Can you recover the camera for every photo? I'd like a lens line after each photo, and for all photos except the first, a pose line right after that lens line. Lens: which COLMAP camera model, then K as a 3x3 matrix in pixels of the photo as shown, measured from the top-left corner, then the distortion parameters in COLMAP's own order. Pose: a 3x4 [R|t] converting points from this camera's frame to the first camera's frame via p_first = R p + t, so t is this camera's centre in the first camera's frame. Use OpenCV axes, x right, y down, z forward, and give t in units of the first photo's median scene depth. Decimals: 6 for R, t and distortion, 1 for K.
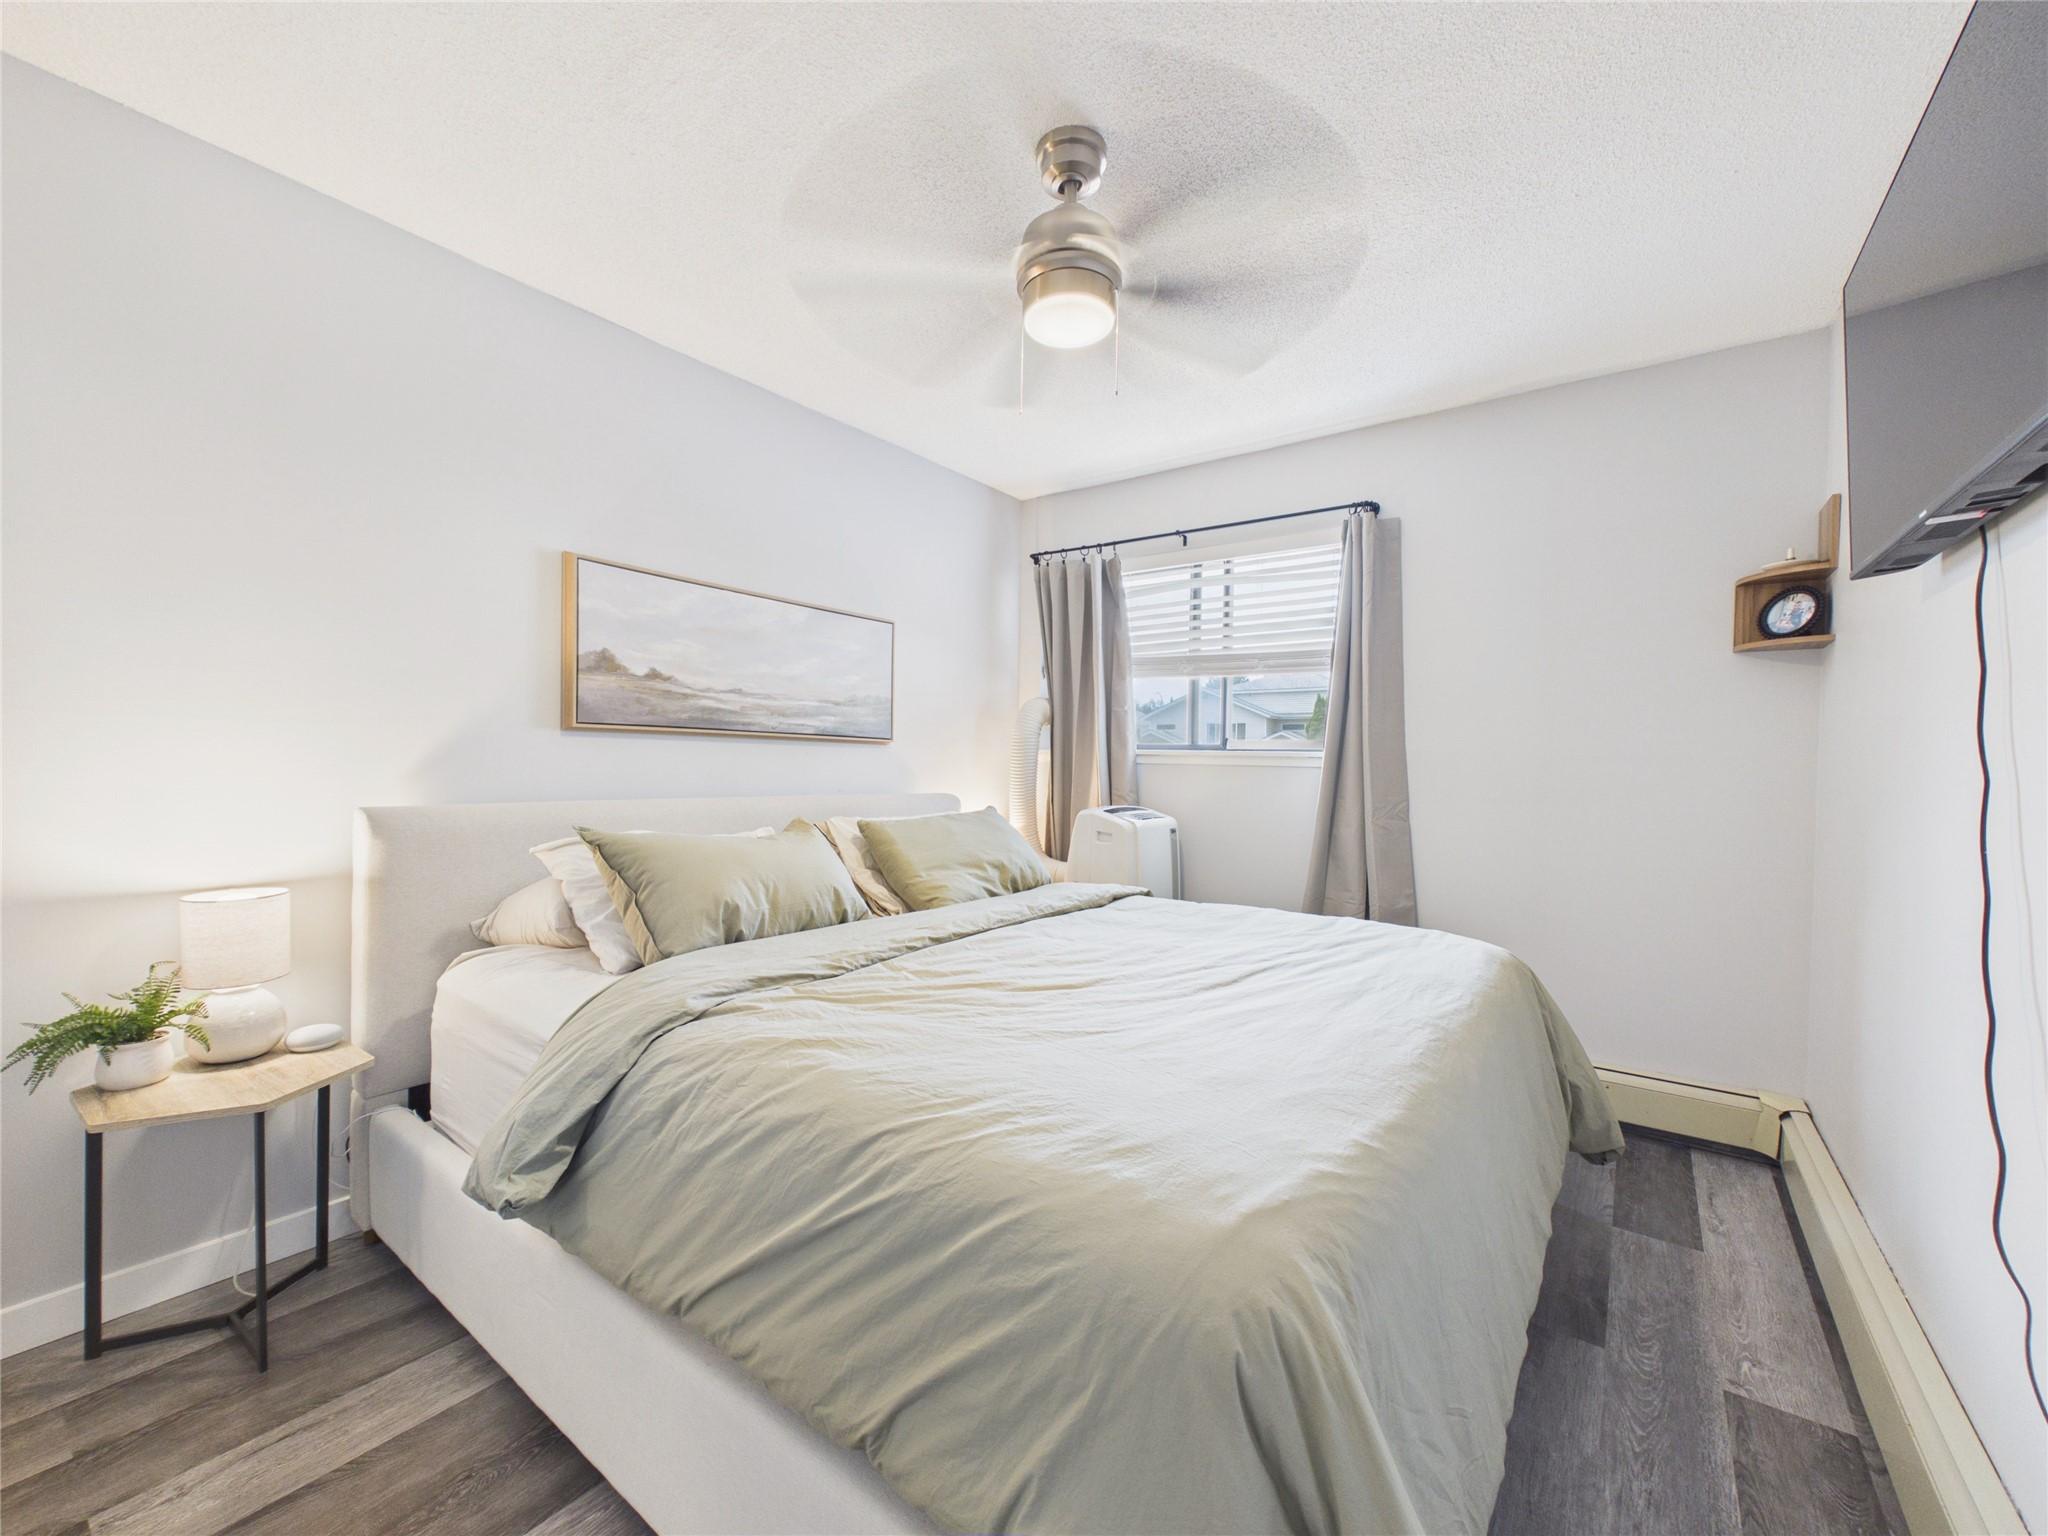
lens RADIAL K [[820.7, 0, 1031.0], [0, 820.7, 760.0], [0, 0, 1]] dist [-0.004318, -0.000207]
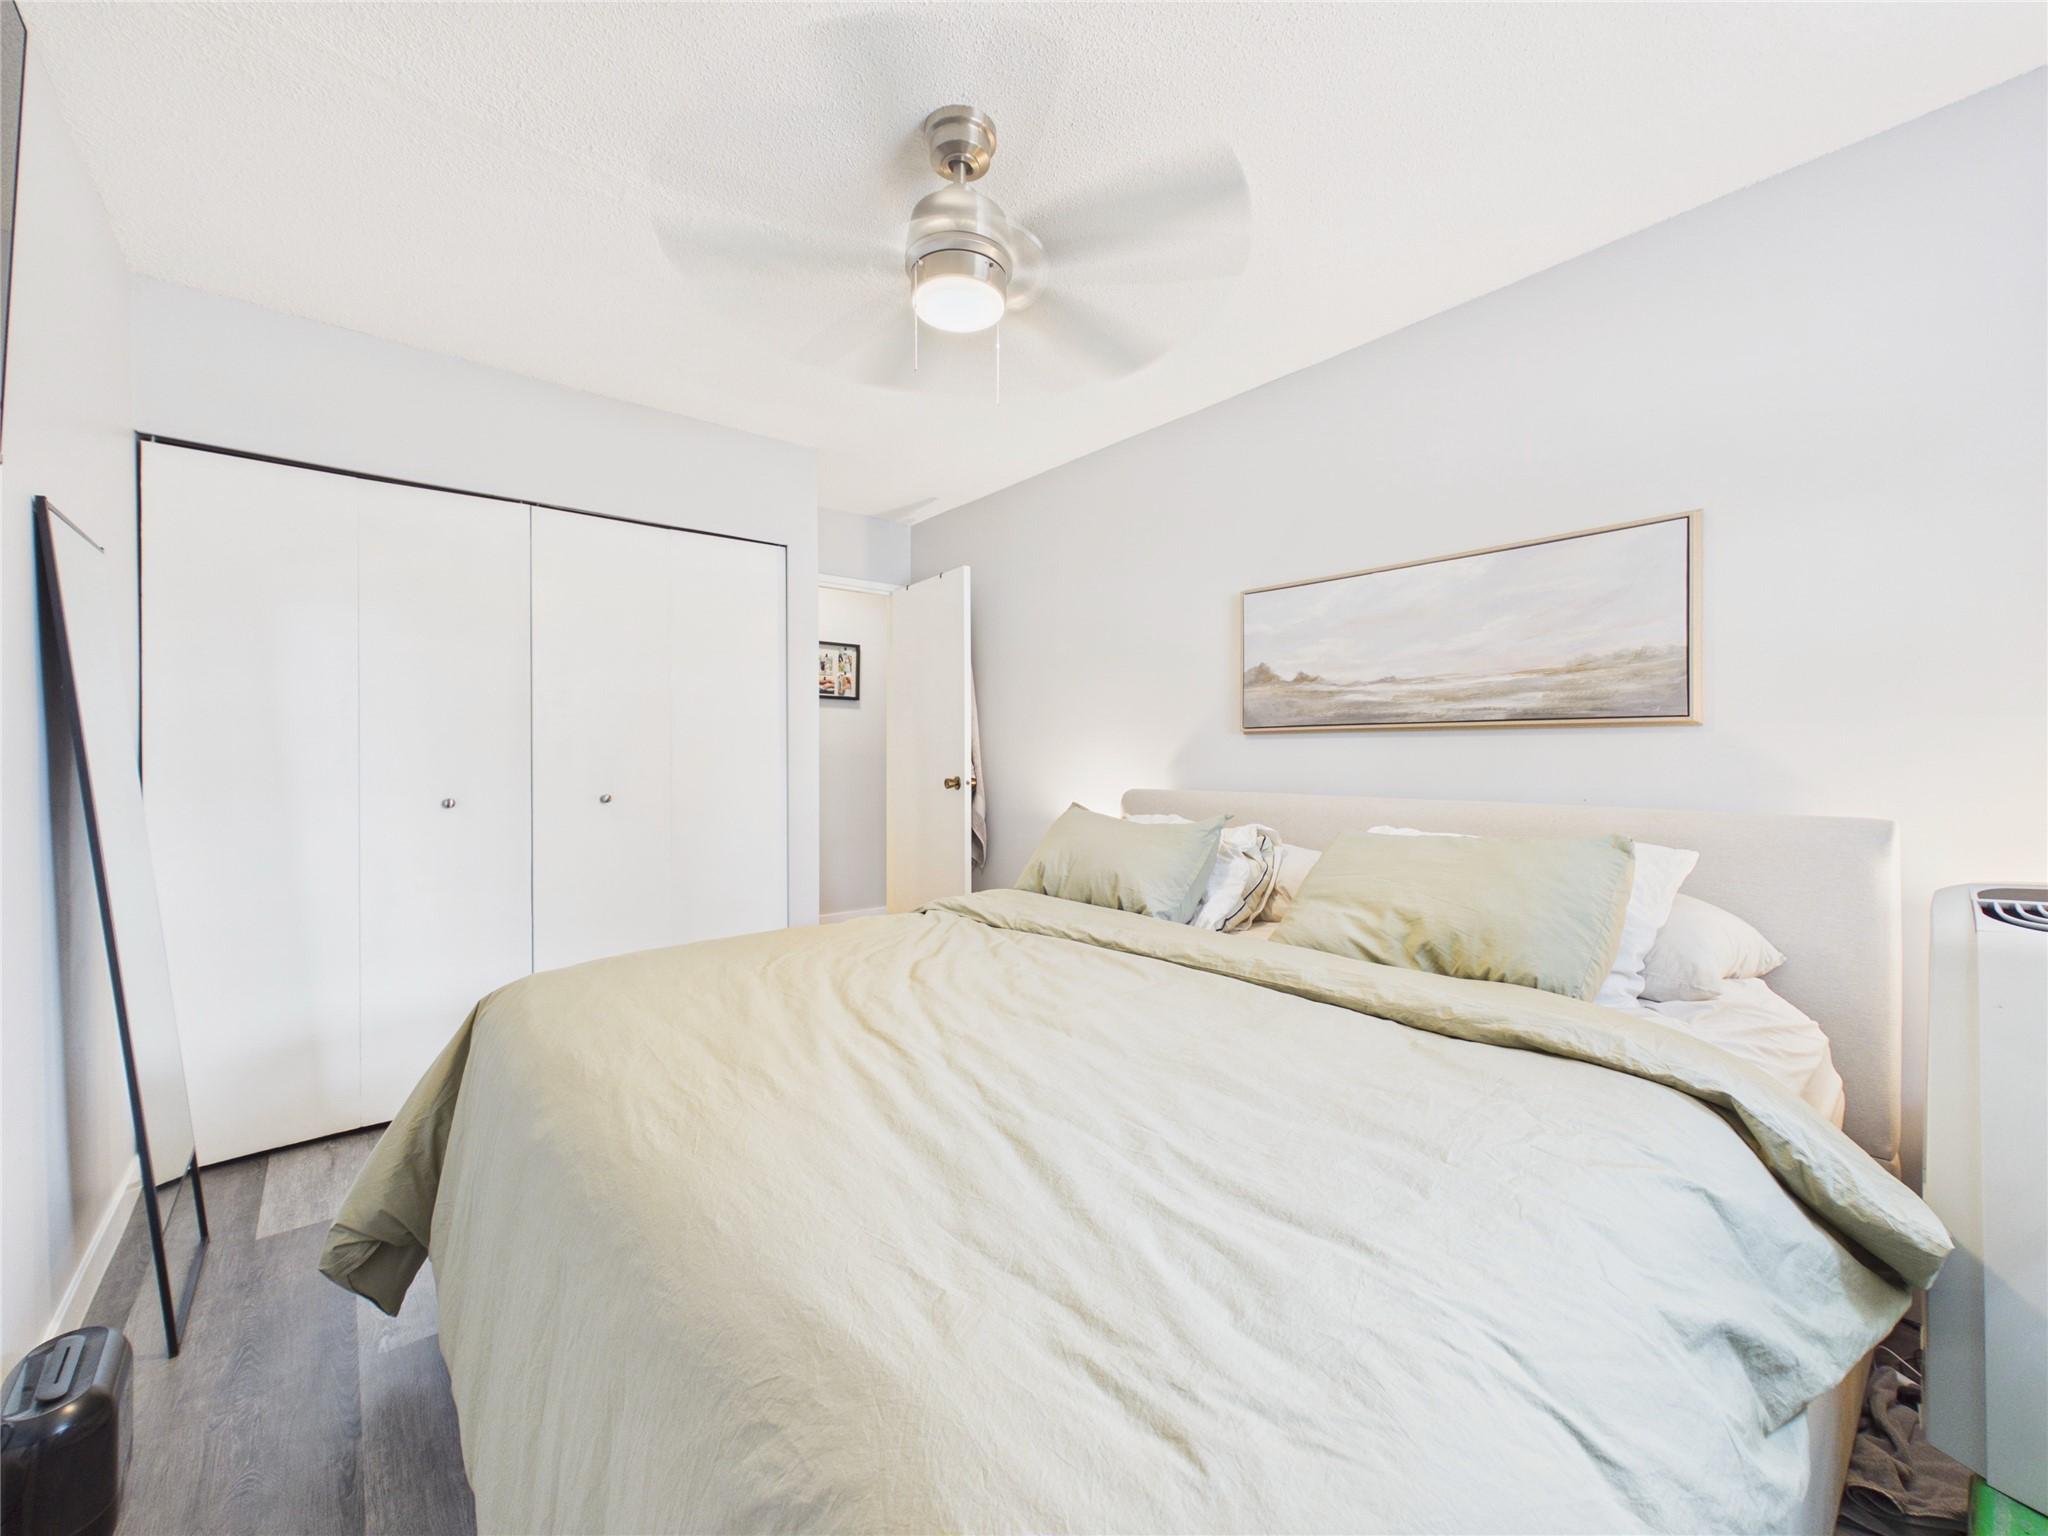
lens RADIAL K [[820.7, 0, 1031.5], [0, 820.7, 773.1], [0, 0, 1]] dist [-0.004318, -0.000207]
pose [[-0.226025, 0.013044, -0.974034, 0.650127], [0.014097, 0.999849, 0.010118, 0.004652], [0.974020, -0.011444, -0.226175, 0.868994]]
